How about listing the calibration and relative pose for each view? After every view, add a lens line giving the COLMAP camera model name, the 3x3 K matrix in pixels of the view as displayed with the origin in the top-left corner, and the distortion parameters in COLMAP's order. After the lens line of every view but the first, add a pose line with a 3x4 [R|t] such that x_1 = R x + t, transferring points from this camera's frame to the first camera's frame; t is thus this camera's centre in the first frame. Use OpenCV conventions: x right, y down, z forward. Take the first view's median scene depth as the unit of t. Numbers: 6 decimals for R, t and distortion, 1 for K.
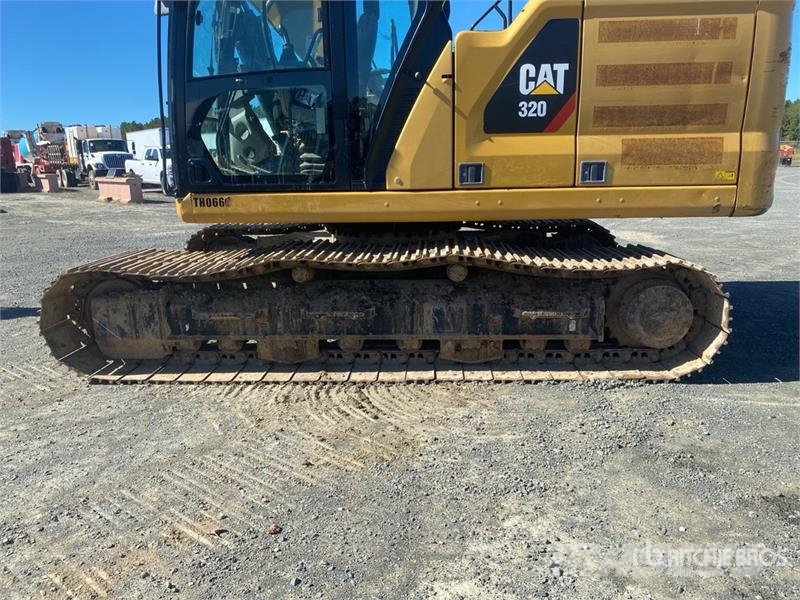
lens RADIAL K [[686.6, 0, 378.7], [0, 686.6, 321.6], [0, 0, 1]] dist [0.076942, -0.095840]
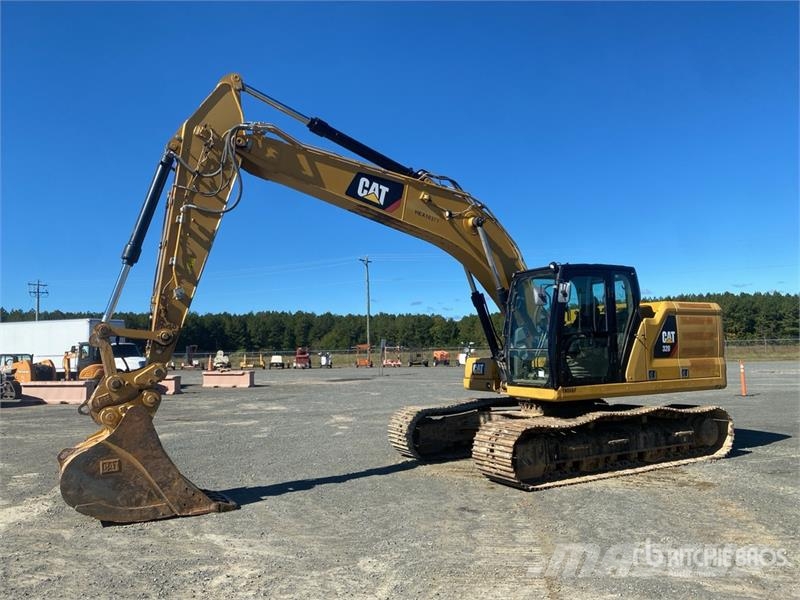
lens RADIAL K [[625.1, 0, 400.0], [0, 625.1, 300.0], [0, 0, 1]] dist [0.102047, -0.192814]
pose [[0.847251, 0.037908, 0.529839, -1.778933], [0.151312, 0.938904, -0.309133, 0.085717], [-0.509187, 0.342084, 0.789752, -0.359568]]
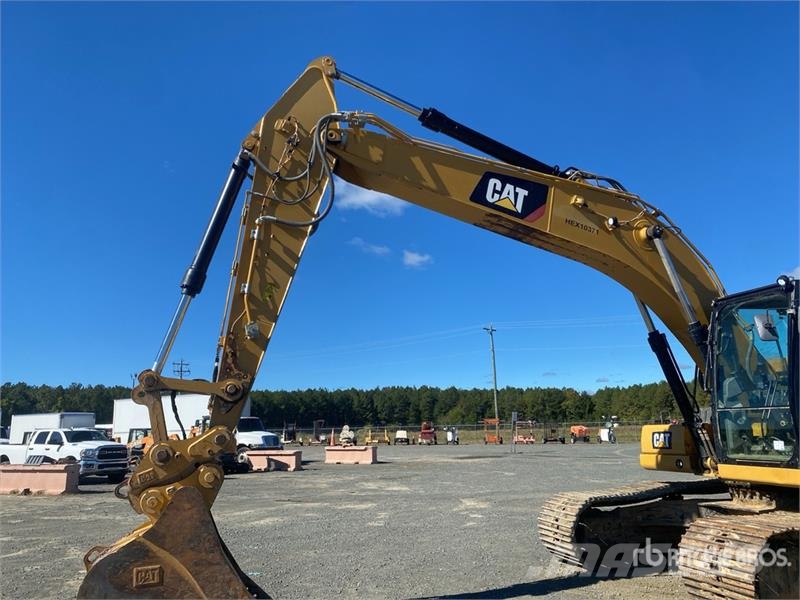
lens RADIAL K [[625.1, 0, 400.0], [0, 625.1, 300.0], [0, 0, 1]] dist [0.102047, -0.192814]
pose [[0.935356, 0.062363, 0.348168, -1.546188], [0.105800, 0.889939, -0.443638, -0.012328], [-0.337515, 0.451795, 0.825812, 0.114013]]
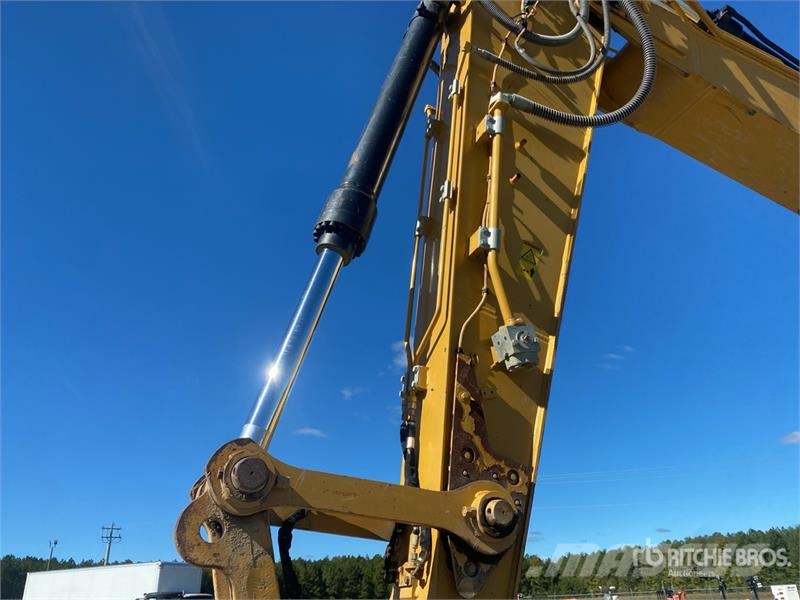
lens RADIAL K [[626.5, 0, 400.0], [0, 626.5, 300.0], [0, 0, 1]] dist [-0.001333, -0.001962]
pose [[0.903614, 0.168374, 0.393867, -1.638856], [0.138726, 0.754912, -0.640986, -0.298303], [-0.405260, 0.633844, 0.658792, 1.005998]]
